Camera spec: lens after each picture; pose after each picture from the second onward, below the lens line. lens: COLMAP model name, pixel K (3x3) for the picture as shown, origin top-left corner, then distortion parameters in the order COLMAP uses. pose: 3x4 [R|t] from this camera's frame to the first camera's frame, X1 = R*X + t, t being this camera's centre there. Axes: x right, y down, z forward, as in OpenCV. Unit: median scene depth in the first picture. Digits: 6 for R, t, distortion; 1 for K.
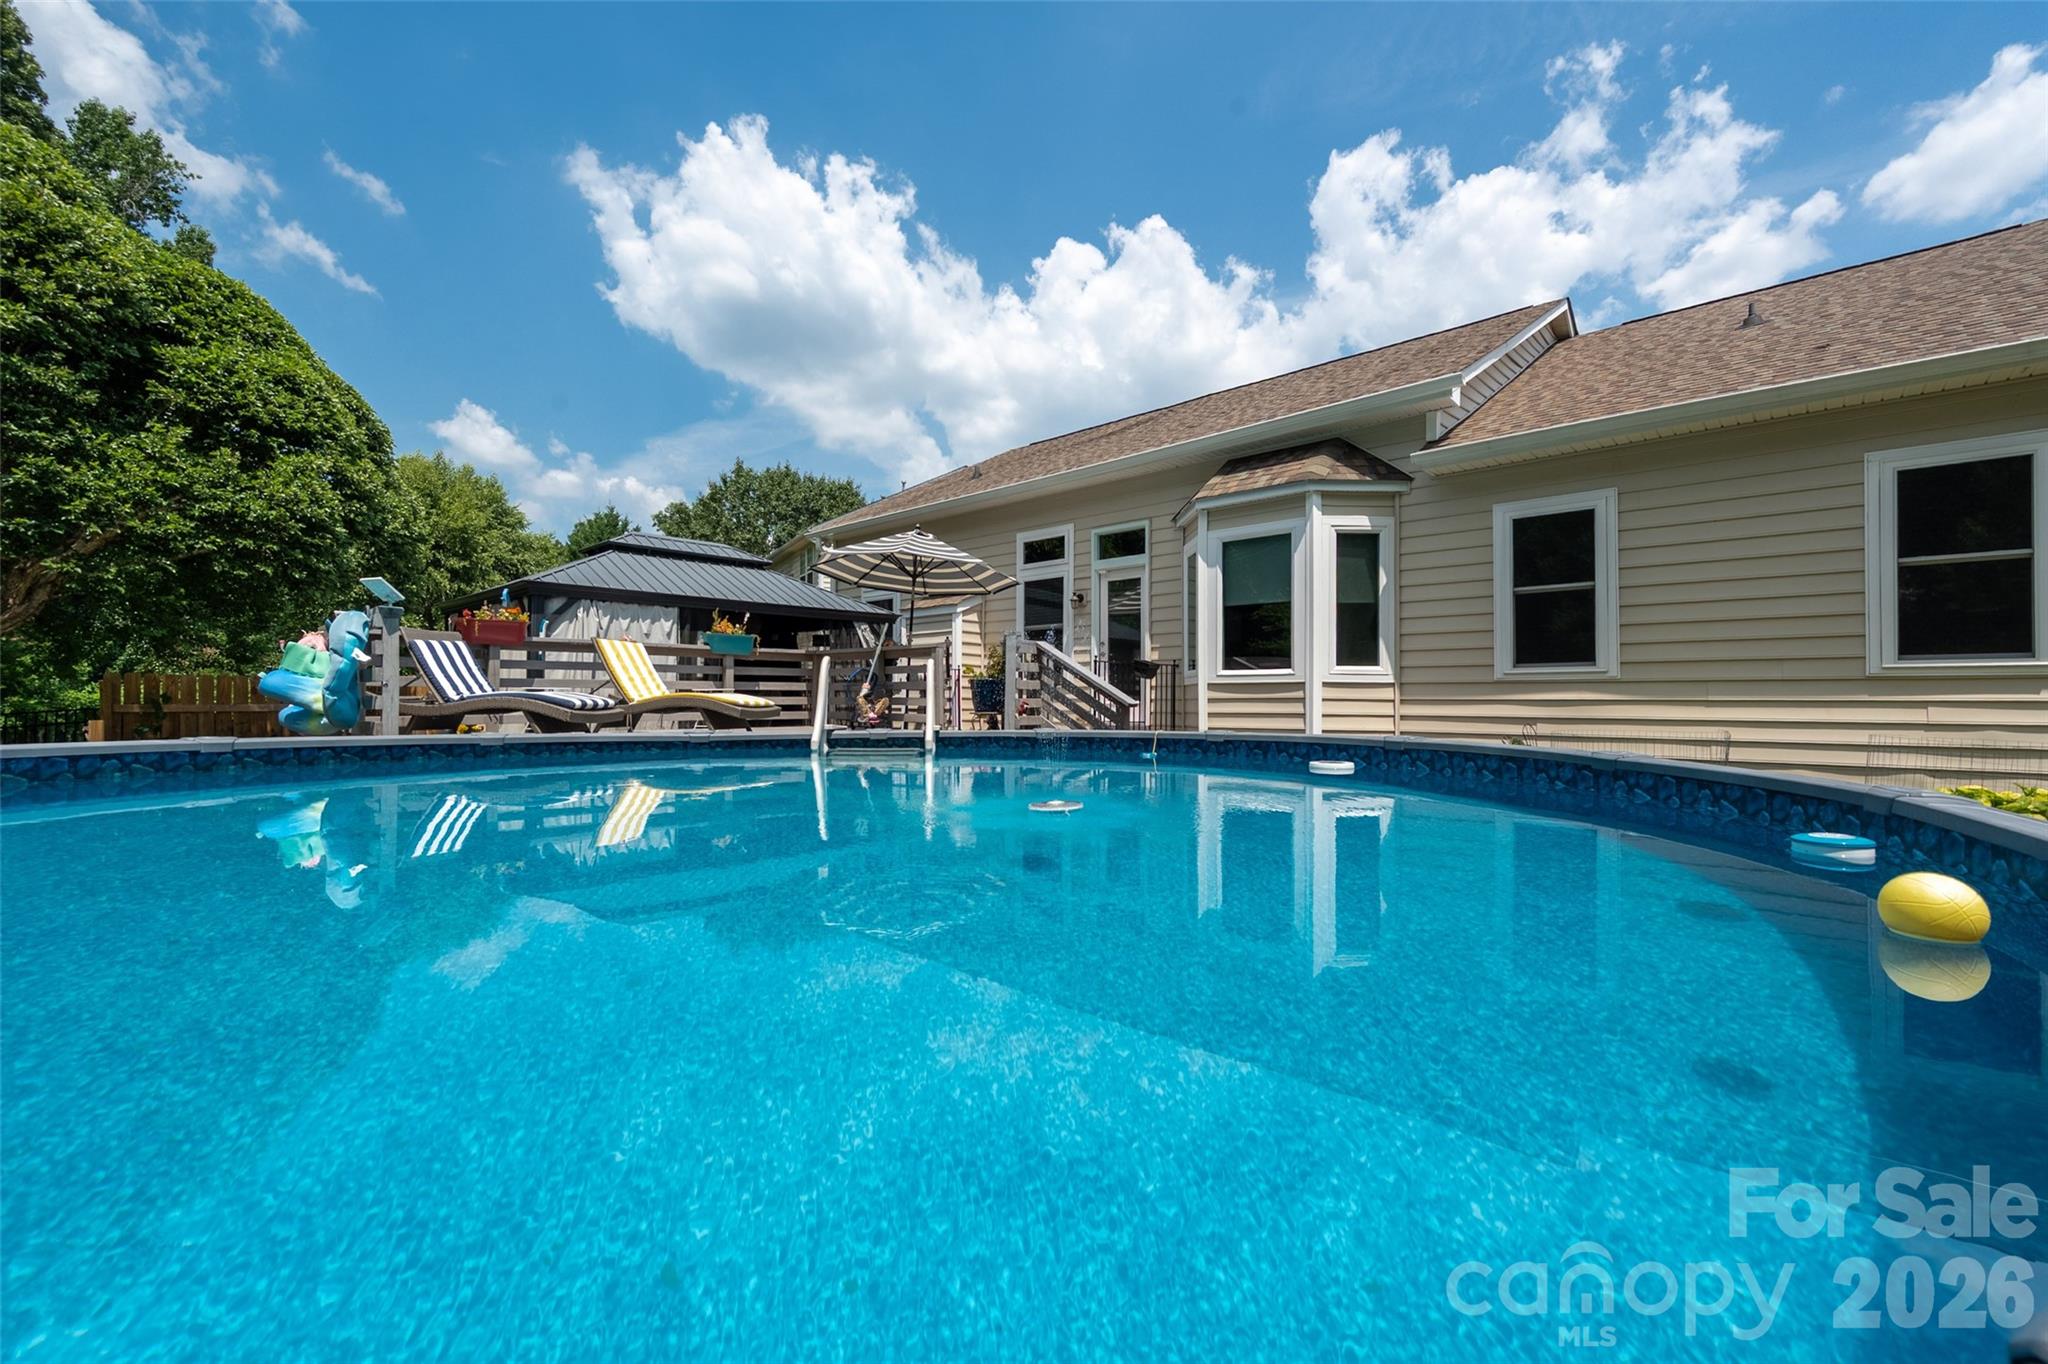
lens RADIAL K [[846.3, 0, 1021.5], [0, 846.3, 677.9], [0, 0, 1]] dist [0.001787, 0.000653]
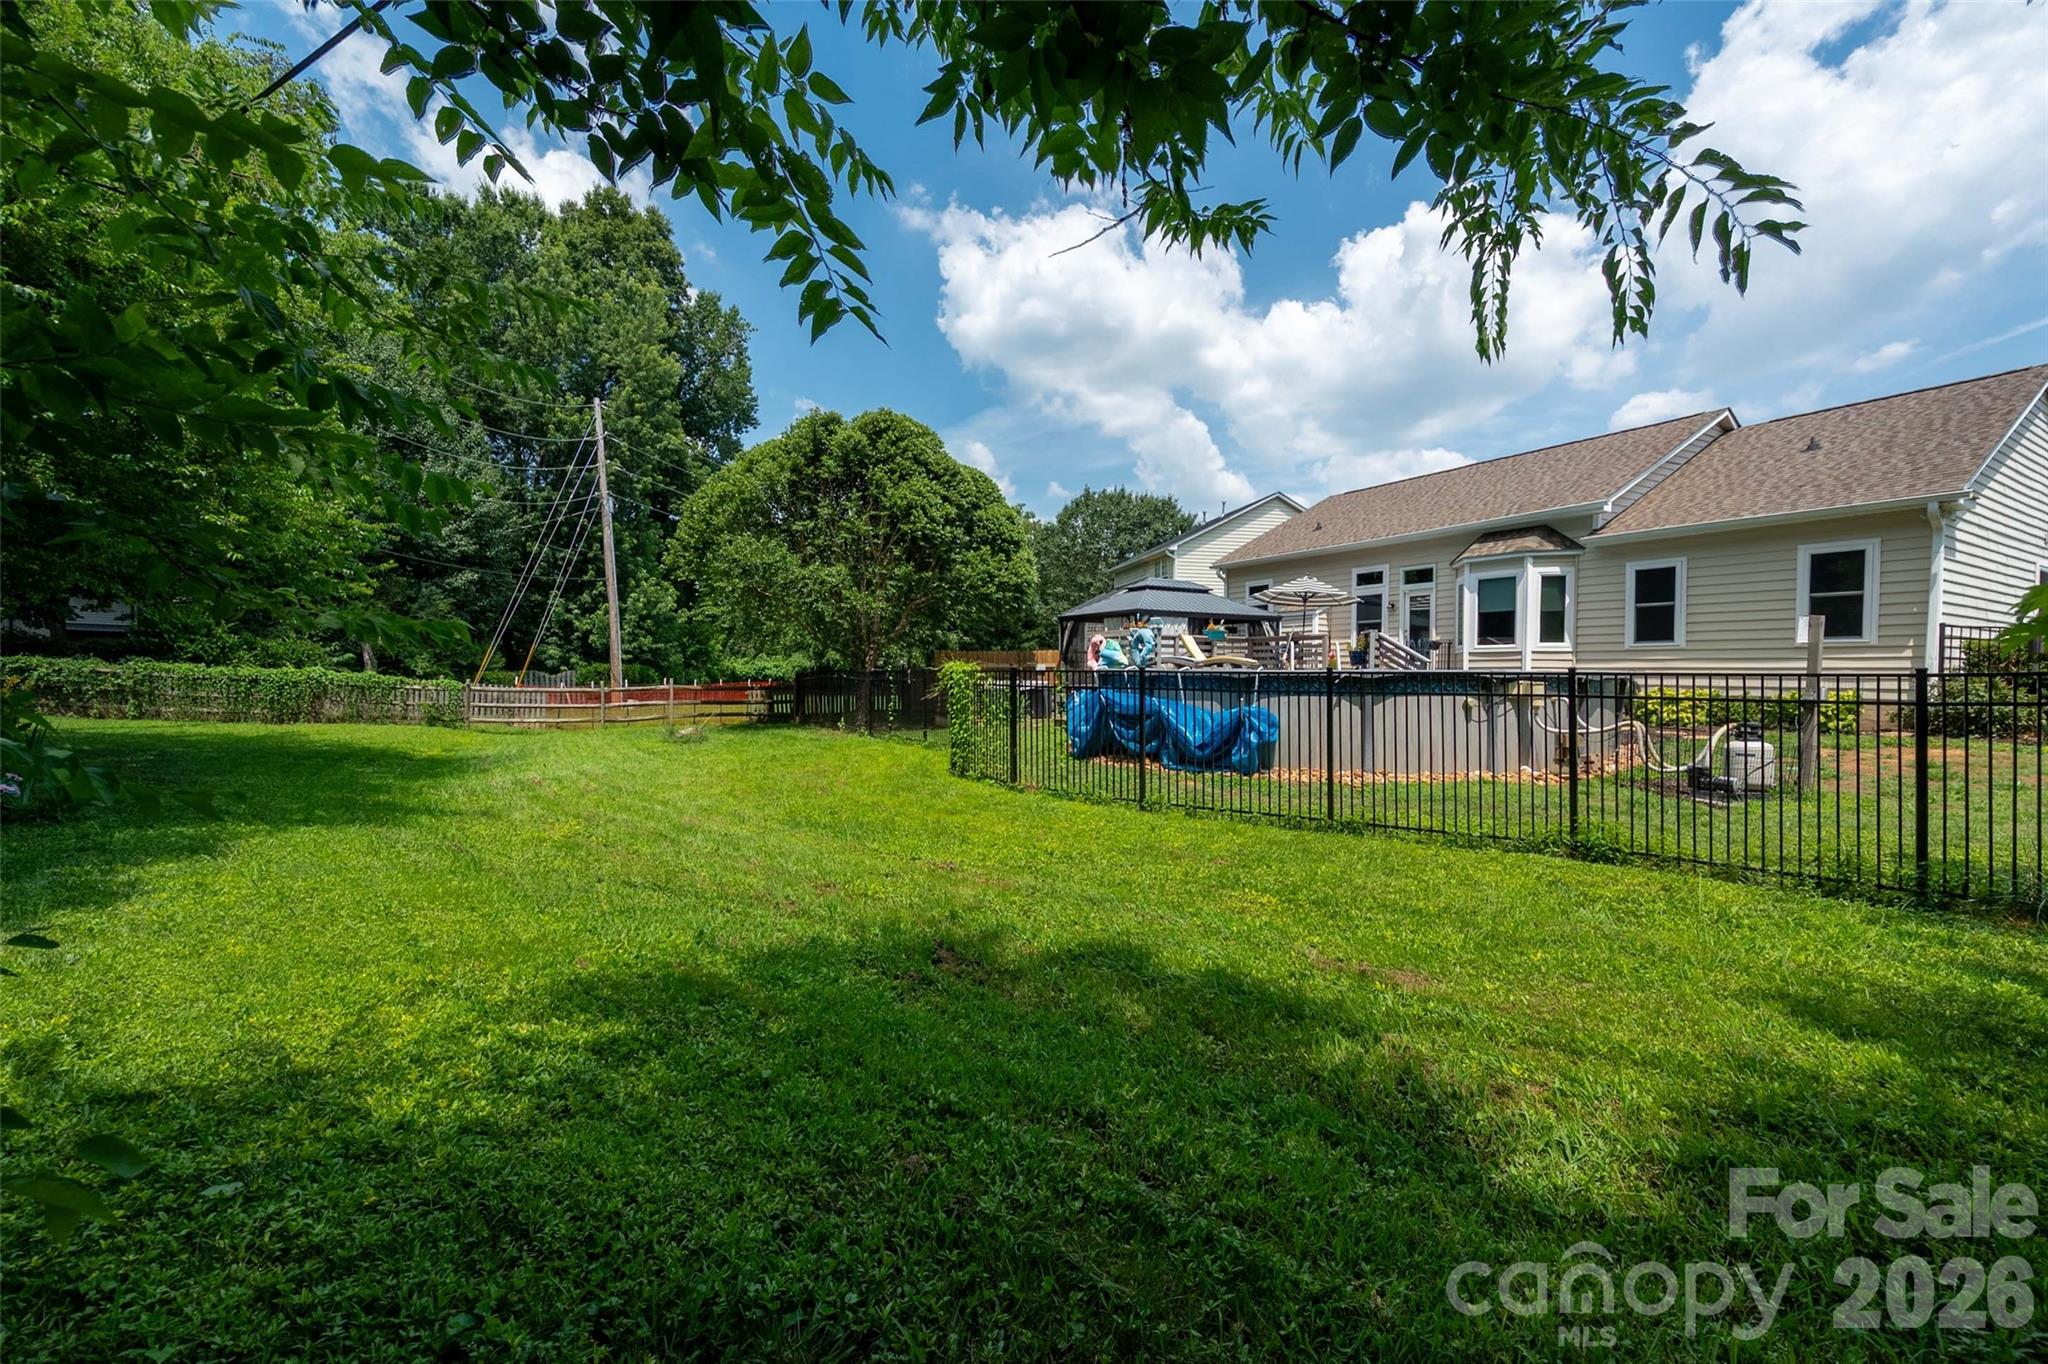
lens RADIAL K [[846.3, 0, 1012.9], [0, 846.3, 691.1], [0, 0, 1]] dist [0.001787, 0.000653]
pose [[0.957262, 0.007785, -0.289117, -0.233069], [0.005630, 0.998947, 0.045541, 0.001484], [0.289167, -0.045223, 0.956210, -1.241928]]
